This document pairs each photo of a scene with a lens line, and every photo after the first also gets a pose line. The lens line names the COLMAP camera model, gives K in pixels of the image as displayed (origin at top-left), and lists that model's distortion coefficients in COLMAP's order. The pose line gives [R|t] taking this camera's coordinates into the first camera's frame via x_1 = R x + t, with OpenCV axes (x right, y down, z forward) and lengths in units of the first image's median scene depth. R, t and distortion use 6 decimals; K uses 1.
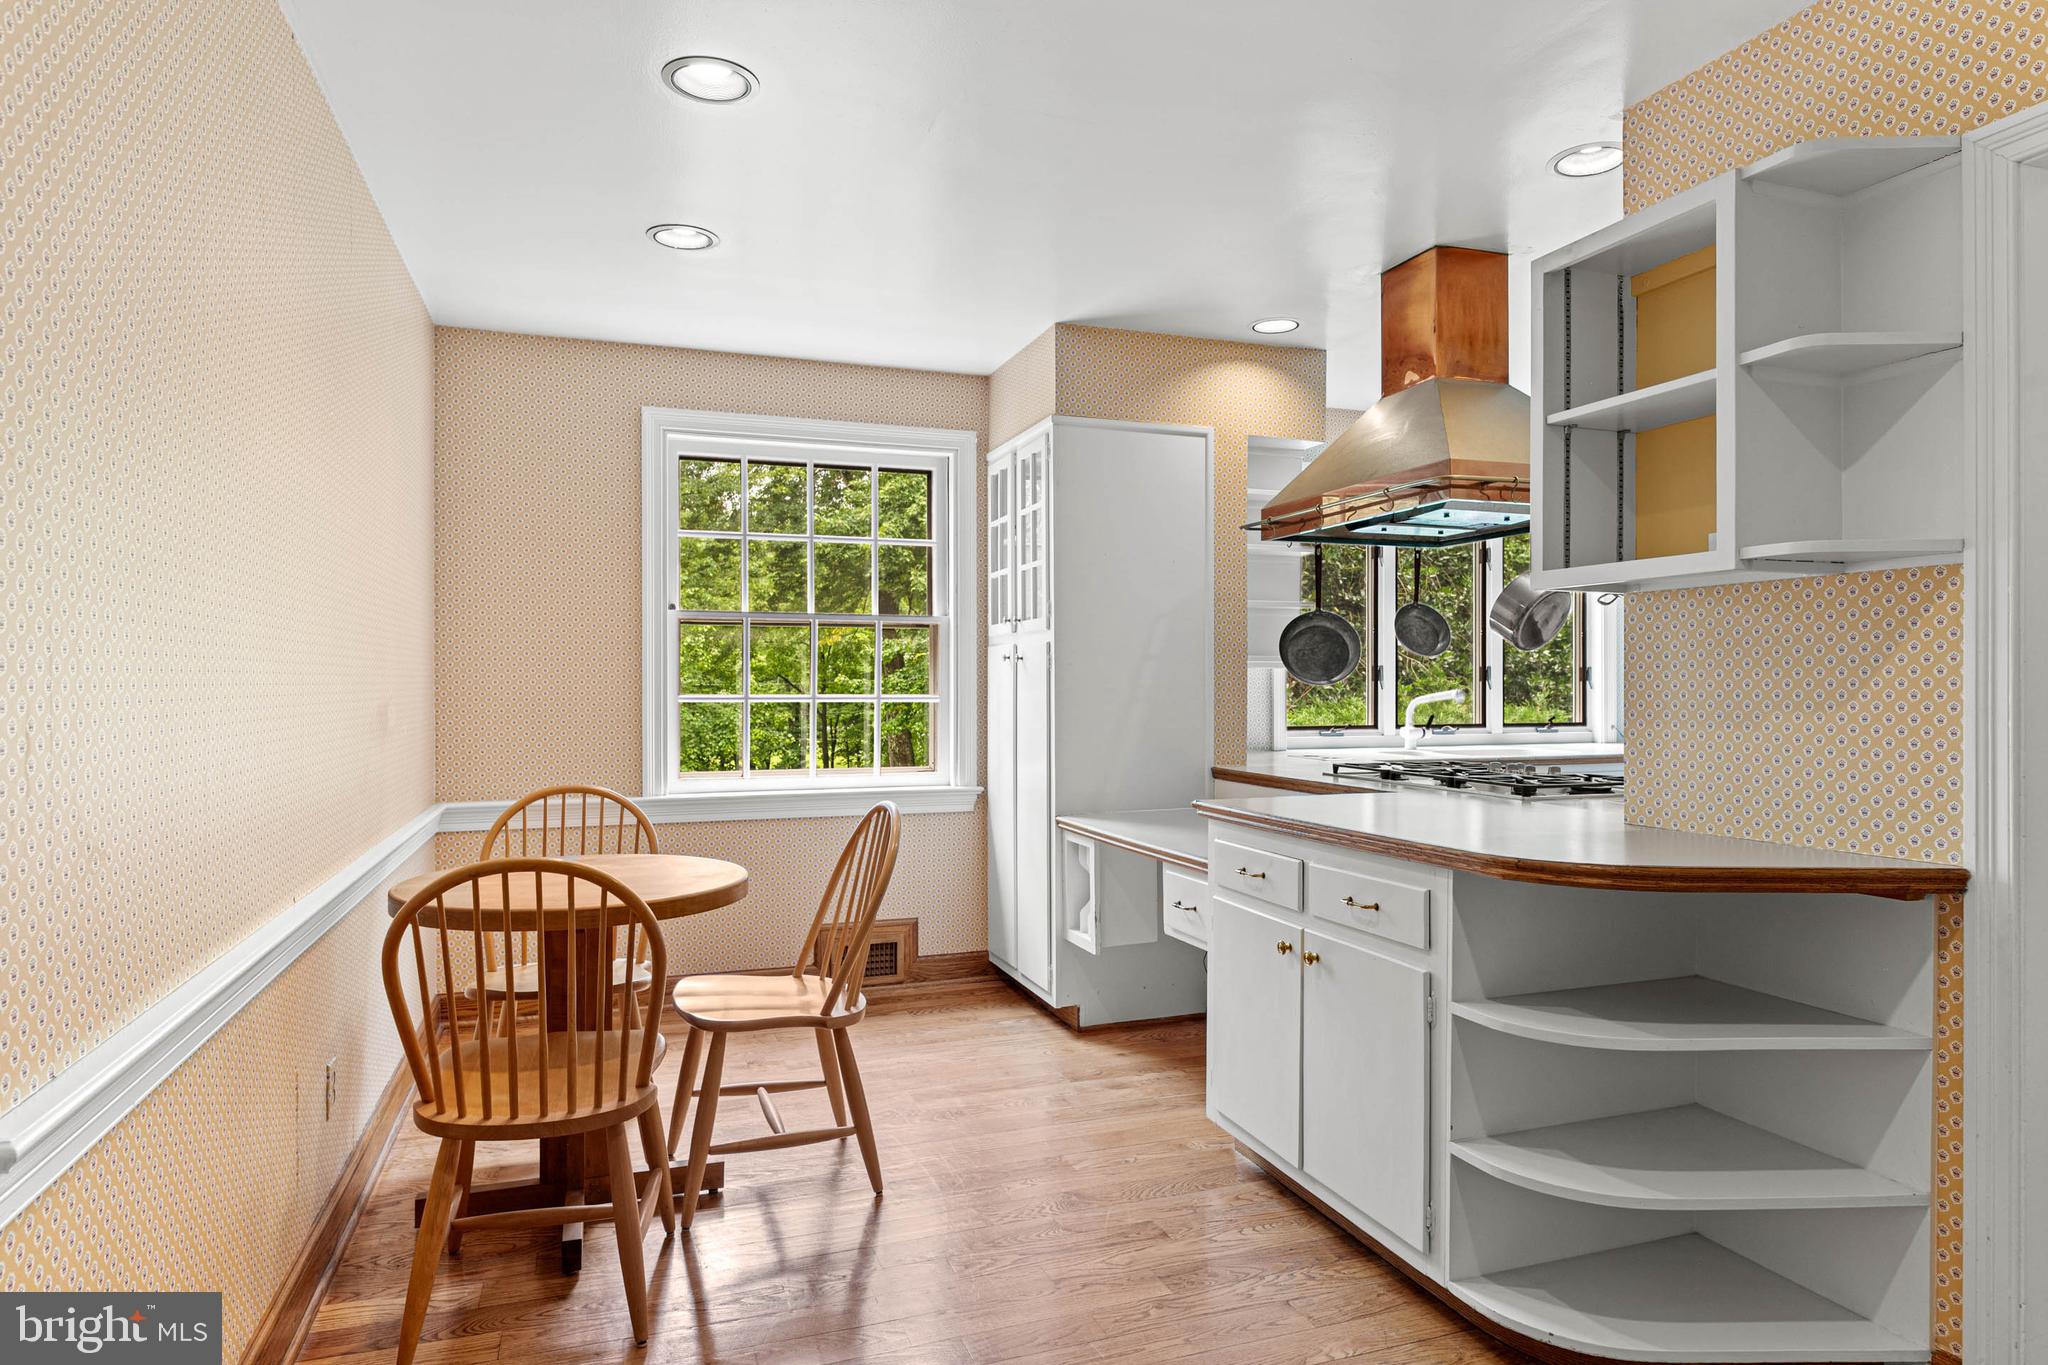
lens RADIAL K [[1186.6, 0, 1033.8], [0, 1186.6, 688.3], [0, 0, 1]] dist [0.000830, 0.000653]
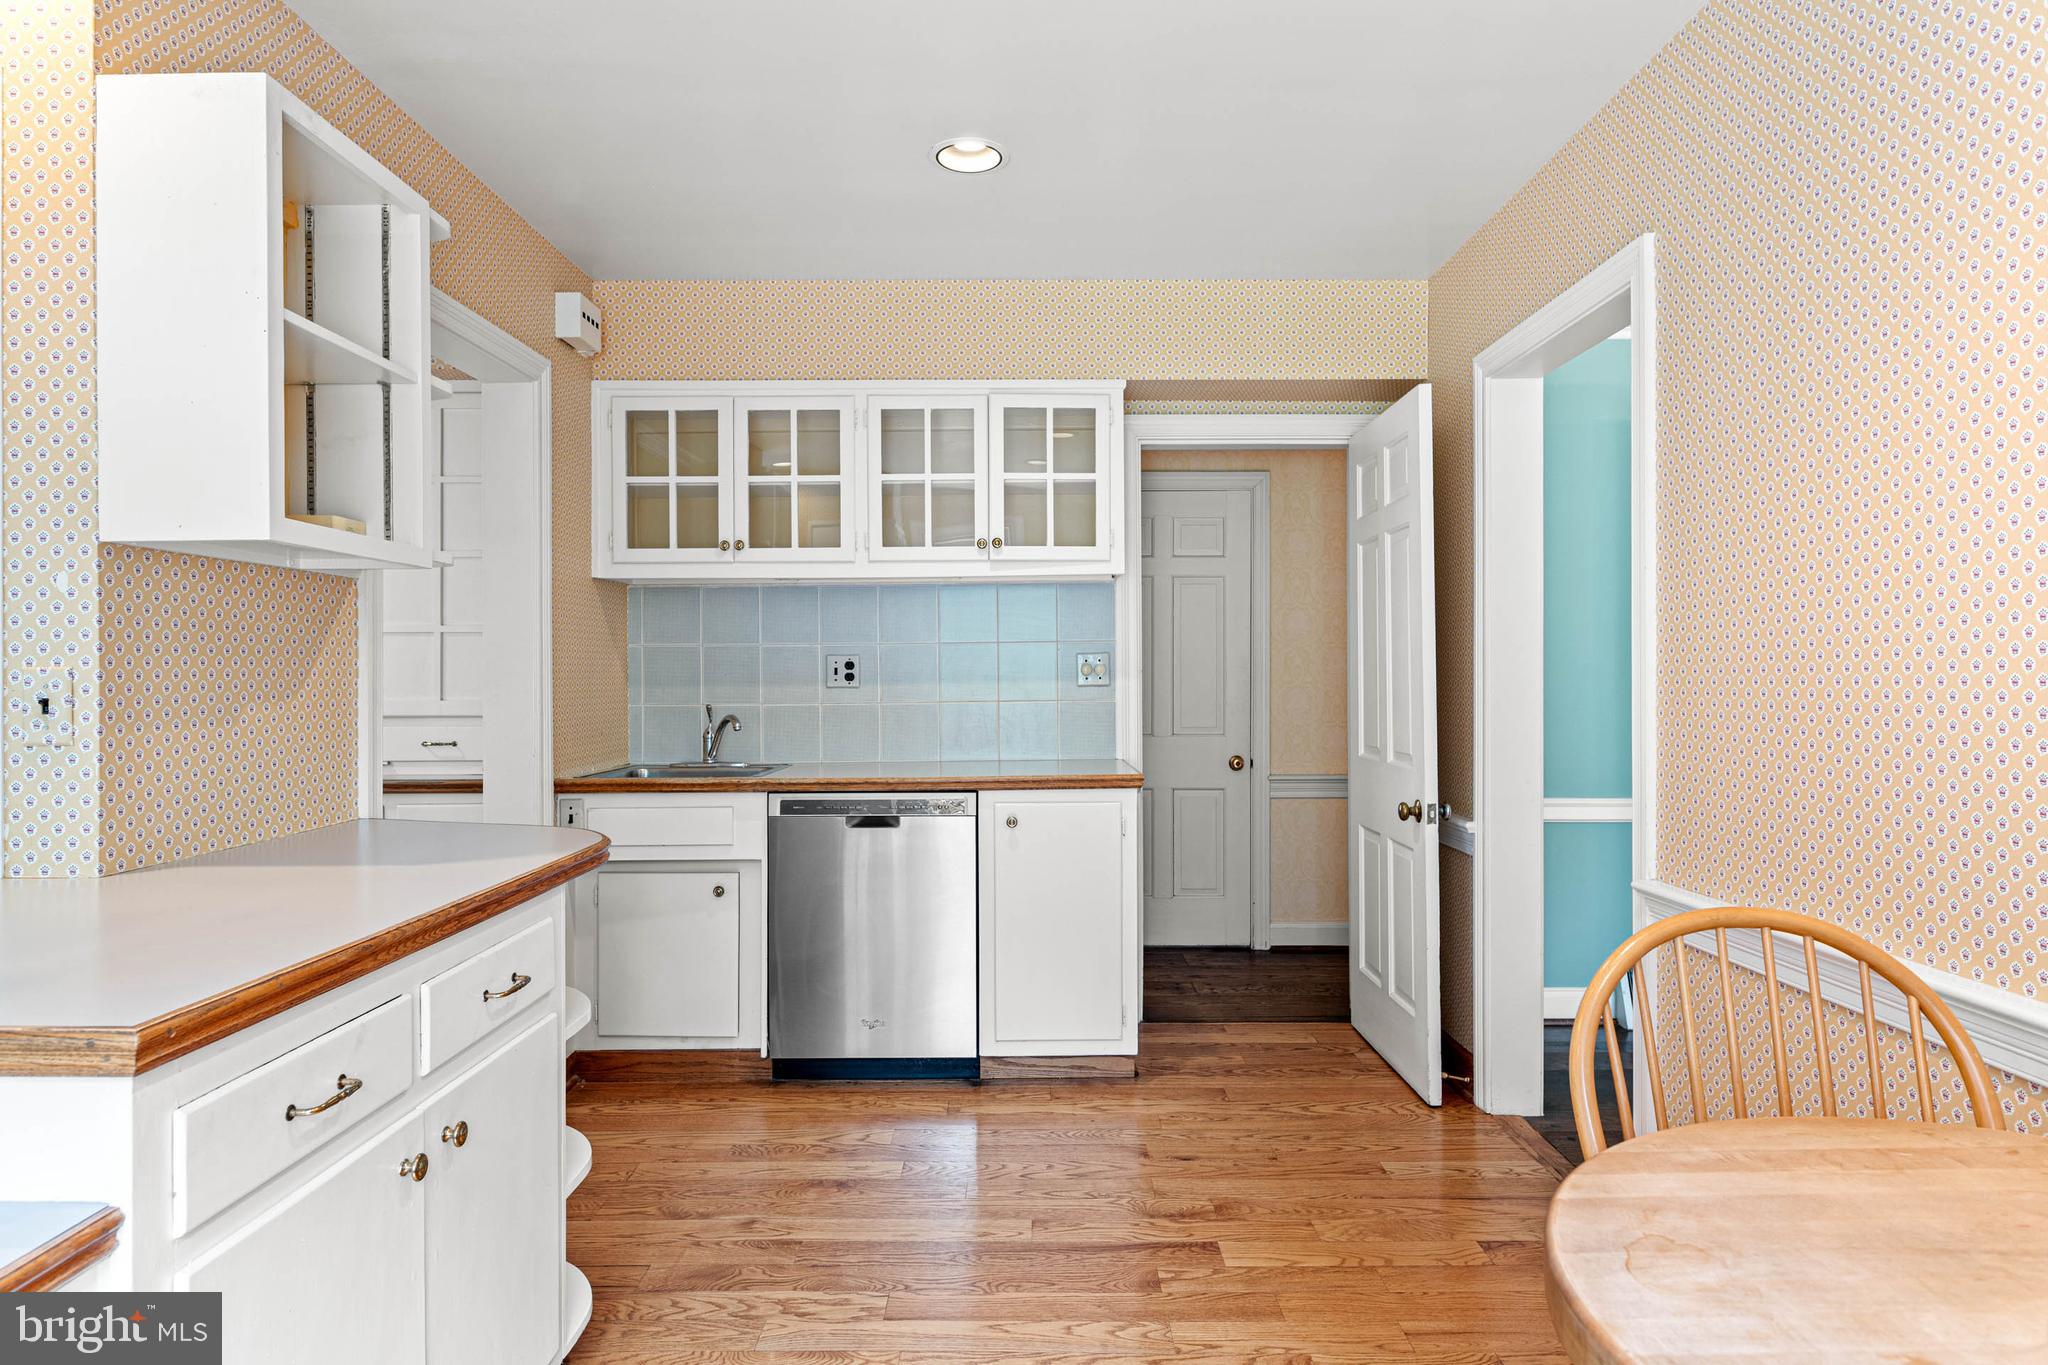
lens RADIAL K [[1186.6, 0, 1030.7], [0, 1186.6, 670.3], [0, 0, 1]] dist [0.000830, 0.000653]
pose [[-0.941336, 0.005035, 0.337432, -0.273449], [0.004646, 0.999987, -0.001961, -0.001981], [-0.337438, -0.000279, -0.941348, 1.679996]]
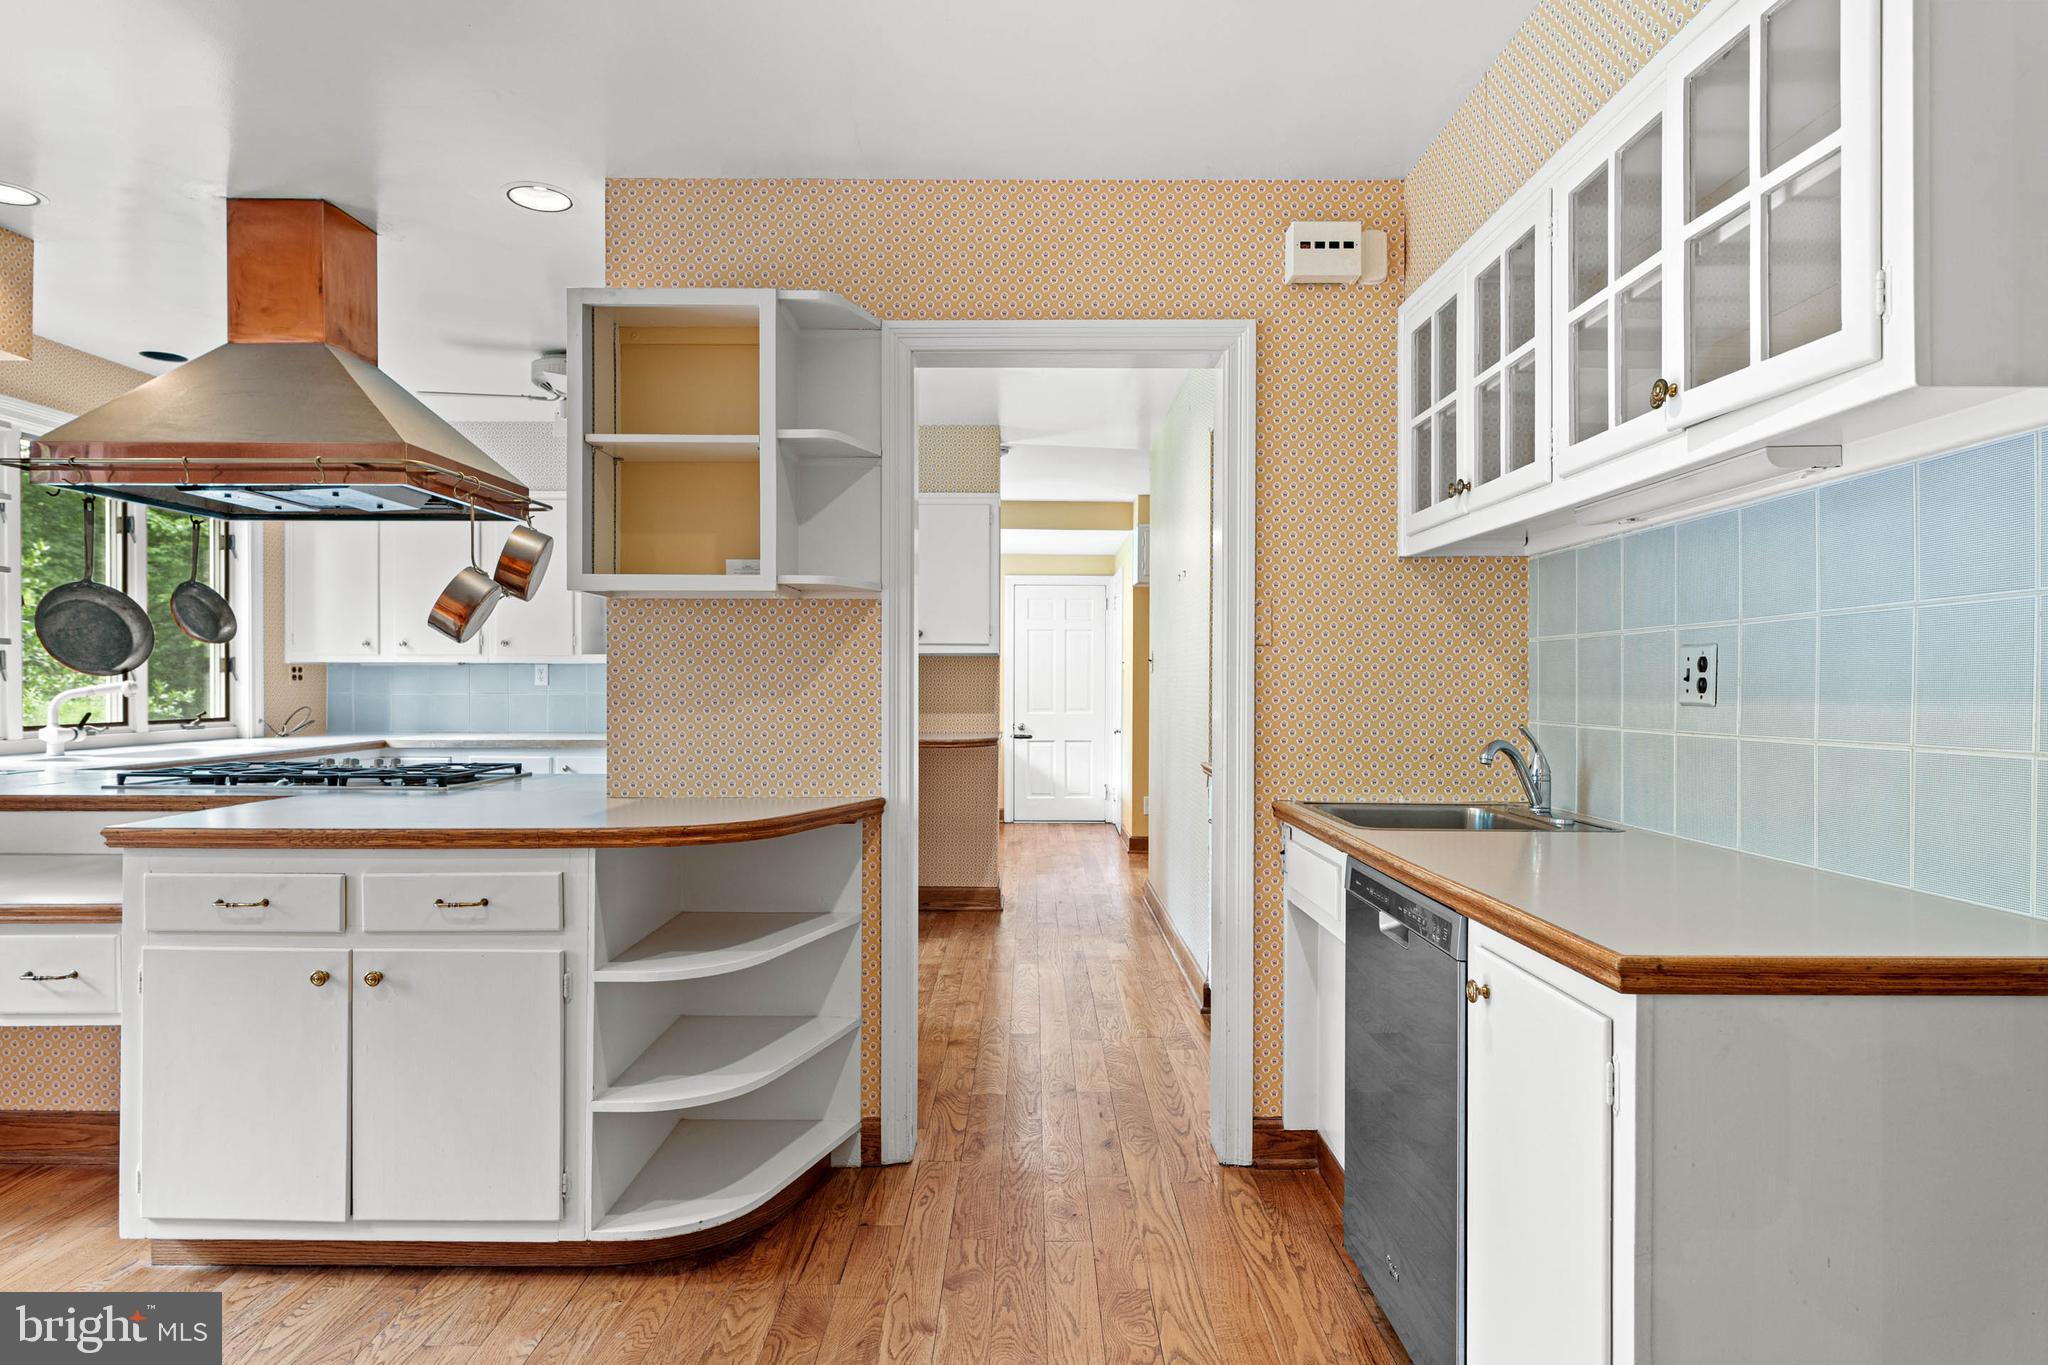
lens RADIAL K [[1186.6, 0, 1018.9], [0, 1186.6, 688.6], [0, 0, 1]] dist [0.000830, 0.000653]
pose [[0.341844, -0.004034, 0.939748, -0.514175], [-0.001669, 0.999987, 0.004899, 0.001991], [-0.939755, -0.003243, 0.341833, 0.264001]]
